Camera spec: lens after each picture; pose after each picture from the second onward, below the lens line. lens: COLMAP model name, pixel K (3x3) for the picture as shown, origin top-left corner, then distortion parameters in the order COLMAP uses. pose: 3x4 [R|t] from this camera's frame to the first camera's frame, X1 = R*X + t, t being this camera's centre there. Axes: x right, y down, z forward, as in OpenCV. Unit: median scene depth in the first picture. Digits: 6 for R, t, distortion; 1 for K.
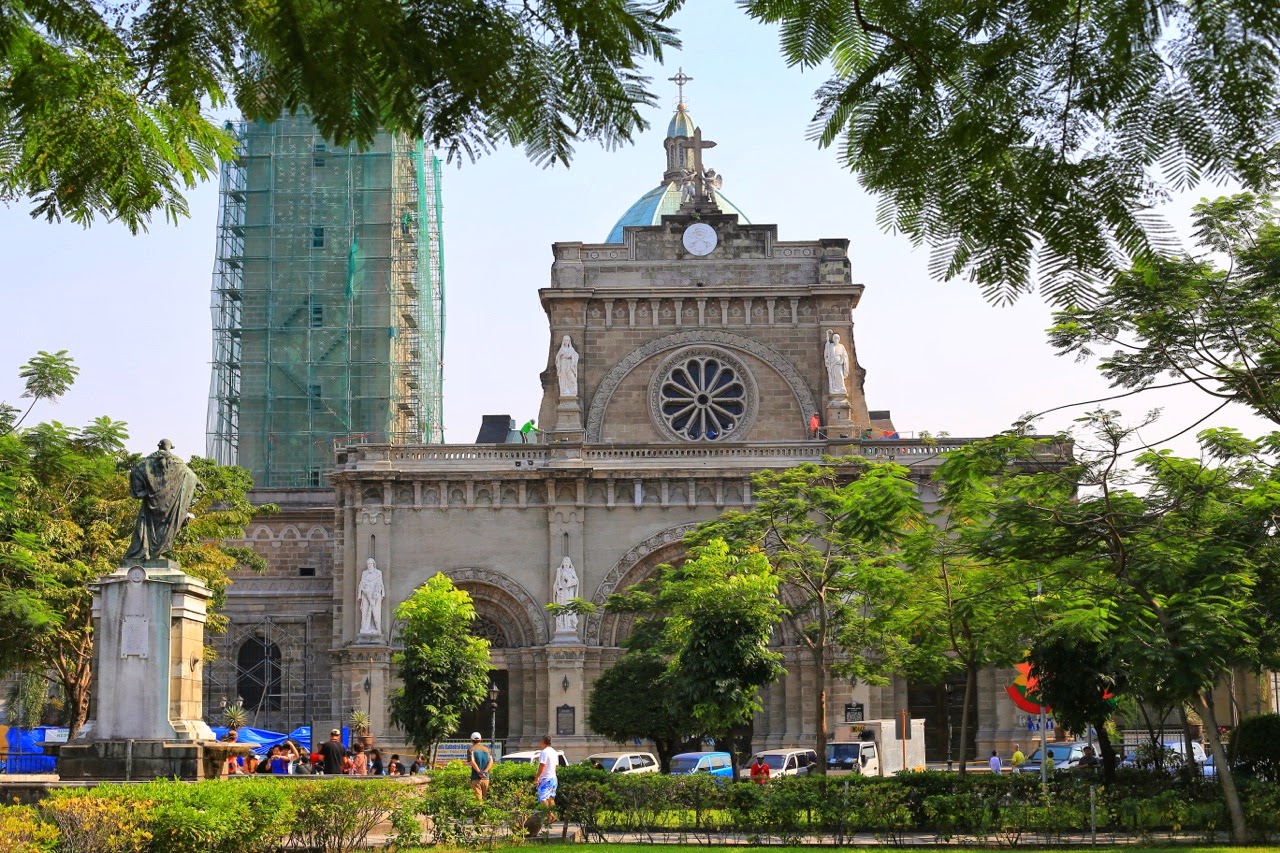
lens RADIAL K [[1864.0, 0, 640.0], [0, 1864.0, 426.5], [0, 0, 1]] dist [-0.032860, -0.060900]
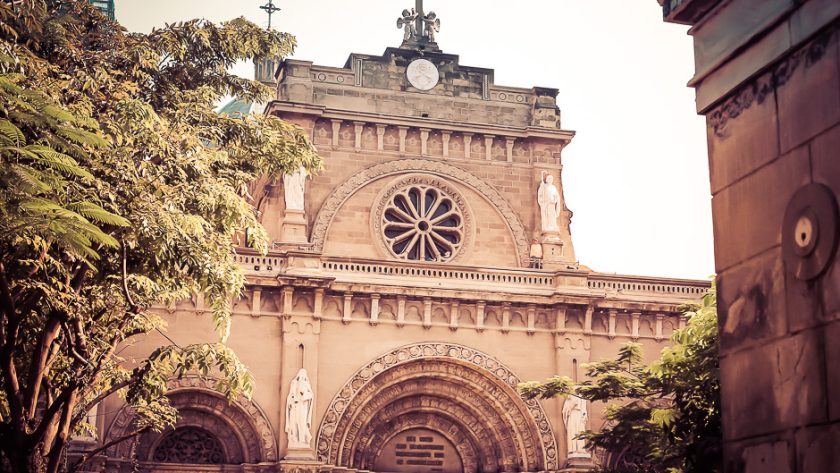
lens RADIAL K [[1276.0, 0, 420.0], [0, 1276.0, 236.5], [0, 0, 1]] dist [-0.002456, 0.013165]
pose [[0.961590, 0.085829, 0.260725, -0.148671], [-0.061729, 0.993144, -0.099270, 0.060294], [-0.267458, 0.079362, 0.960296, 0.332966]]
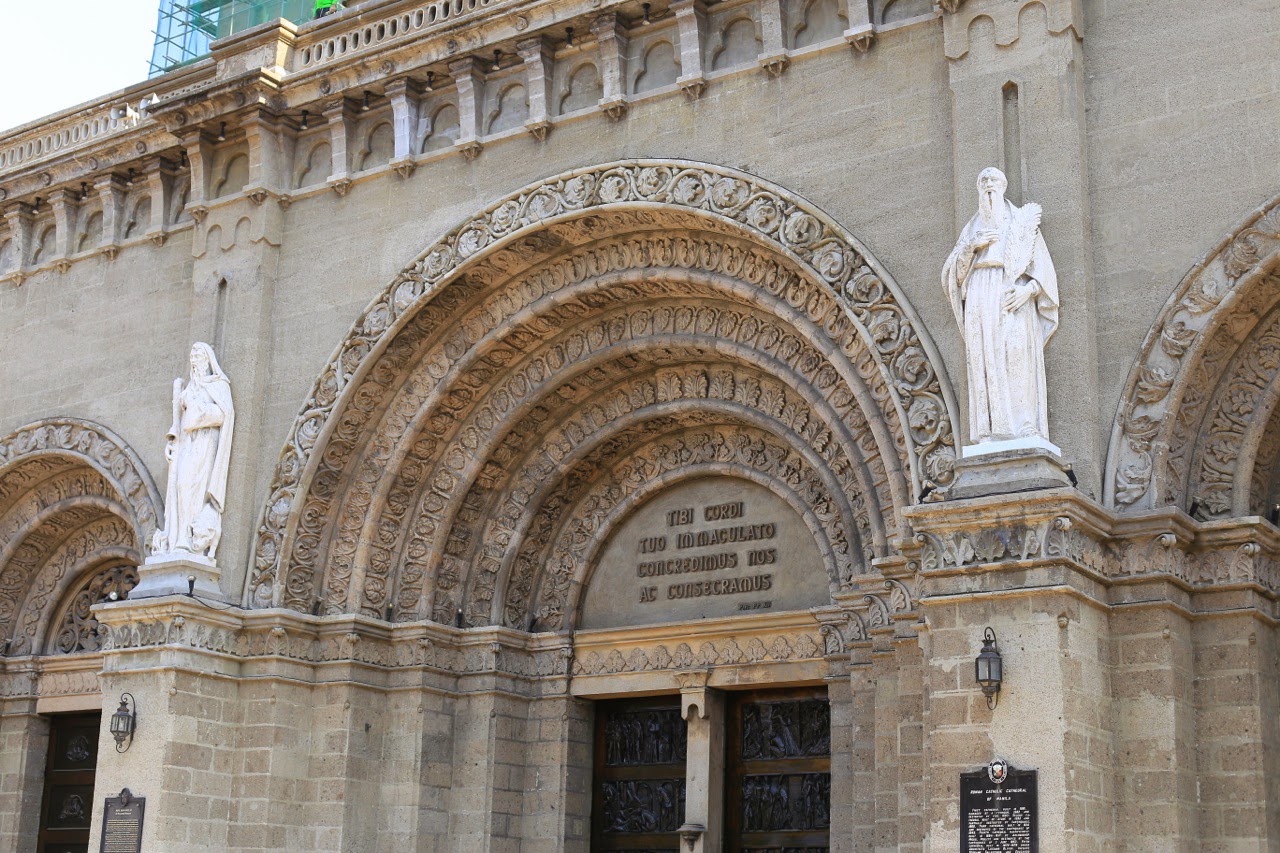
lens RADIAL K [[1864.0, 0, 640.0], [0, 1864.0, 426.5], [0, 0, 1]] dist [-0.032860, -0.060900]
pose [[0.820095, -0.123552, -0.558730, 0.194078], [0.048191, 0.987856, -0.147712, 0.129064], [0.570194, 0.094212, 0.816090, 0.734092]]
